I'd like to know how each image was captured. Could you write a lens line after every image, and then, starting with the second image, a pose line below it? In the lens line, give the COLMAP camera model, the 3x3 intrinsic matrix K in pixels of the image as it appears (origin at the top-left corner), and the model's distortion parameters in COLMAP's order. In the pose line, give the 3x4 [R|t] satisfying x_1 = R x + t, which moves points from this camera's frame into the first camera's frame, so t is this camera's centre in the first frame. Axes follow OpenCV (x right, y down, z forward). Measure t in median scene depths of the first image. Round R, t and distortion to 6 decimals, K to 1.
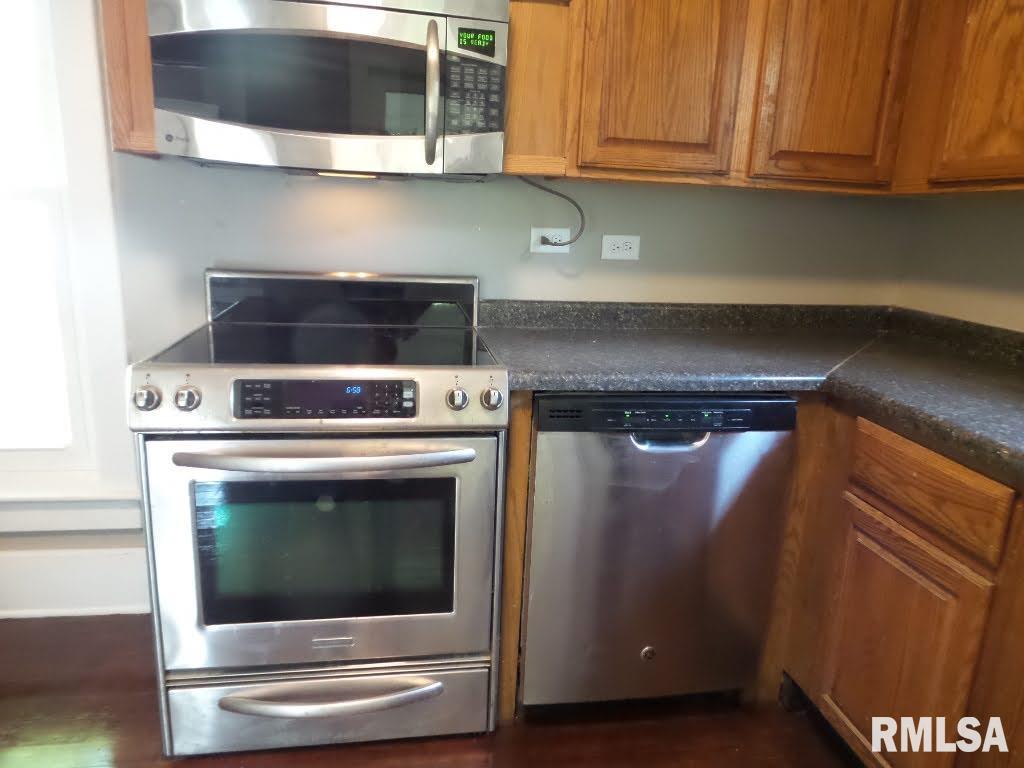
lens RADIAL K [[709.4, 0, 516.2], [0, 709.4, 385.1], [0, 0, 1]] dist [-0.001852, 0.003878]
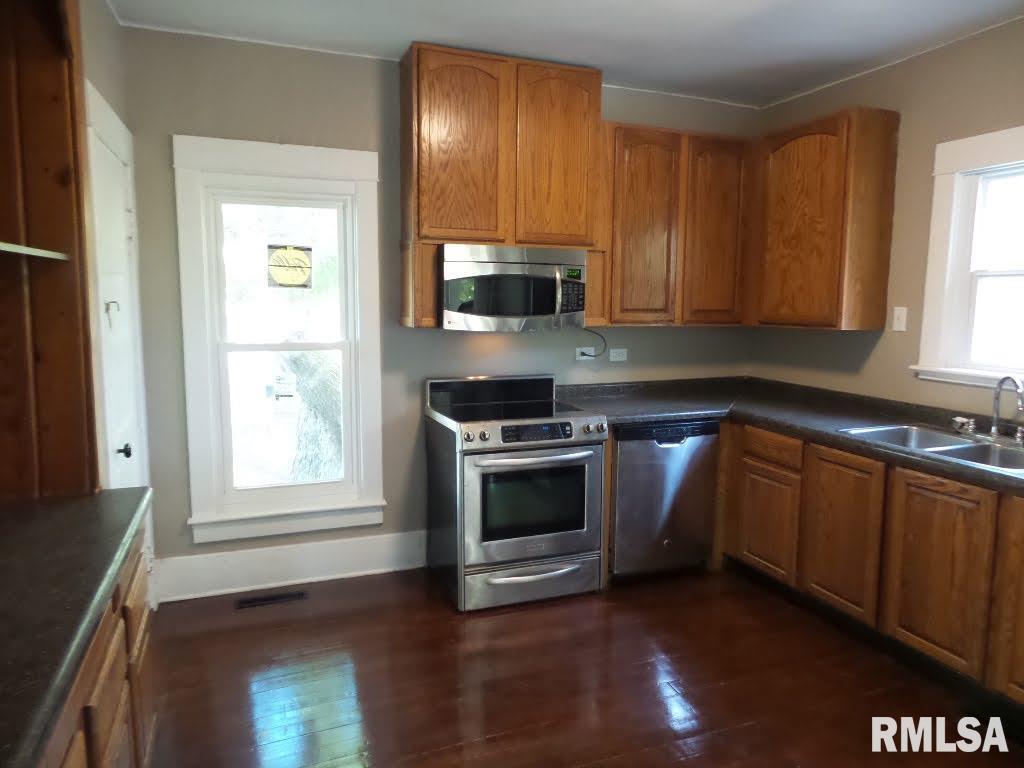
lens RADIAL K [[709.4, 0, 516.2], [0, 709.4, 381.3], [0, 0, 1]] dist [-0.001852, 0.003878]
pose [[0.976683, -0.059279, 0.206340, -0.704991], [0.082489, 0.990965, -0.105755, 0.082634], [-0.198207, 0.120309, 0.972749, -1.109370]]
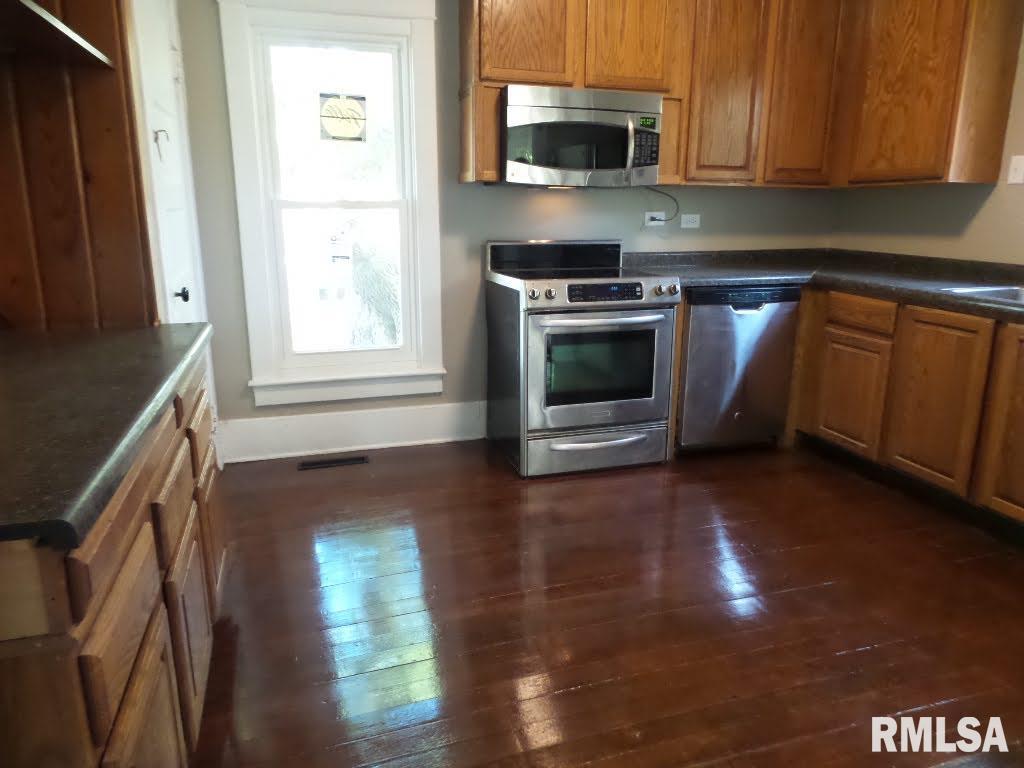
lens RADIAL K [[709.4, 0, 515.3], [0, 709.4, 384.0], [0, 0, 1]] dist [-0.001852, 0.003878]
pose [[0.989012, -0.070388, 0.130005, -0.741896], [0.069342, 0.997514, 0.012565, 0.223435], [-0.130567, -0.003412, 0.991434, -0.992219]]
